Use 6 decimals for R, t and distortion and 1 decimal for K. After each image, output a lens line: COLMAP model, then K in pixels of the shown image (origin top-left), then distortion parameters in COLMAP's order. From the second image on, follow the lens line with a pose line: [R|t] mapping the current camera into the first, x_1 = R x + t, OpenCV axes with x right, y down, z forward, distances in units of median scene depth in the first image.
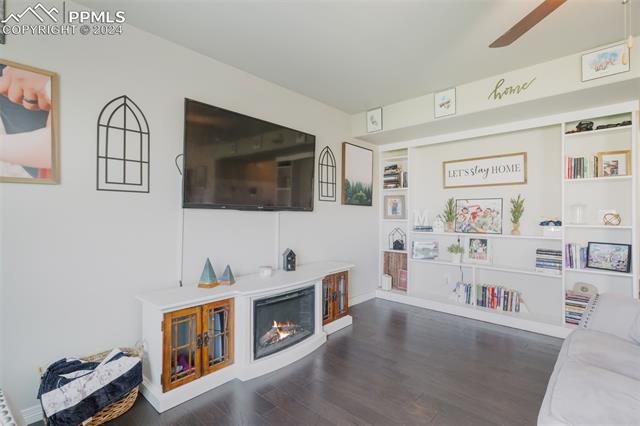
lens RADIAL K [[318.6, 0, 345.8], [0, 318.6, 211.1], [0, 0, 1]] dist [0.025366, 0.000020]
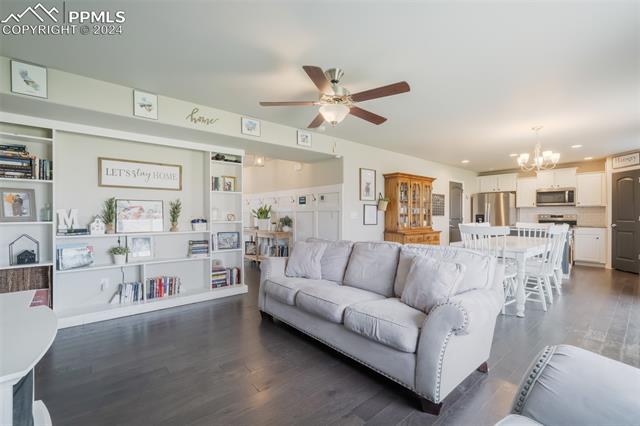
lens RADIAL K [[273.6, 0, 314.6], [0, 273.6, 211.9], [0, 0, 1]] dist [-0.002883, 0.000825]
pose [[0.157514, 0.012921, 0.987432, -0.418856], [-0.002423, 0.999916, -0.012698, 0.011841], [-0.987514, -0.000393, 0.157532, 0.305099]]
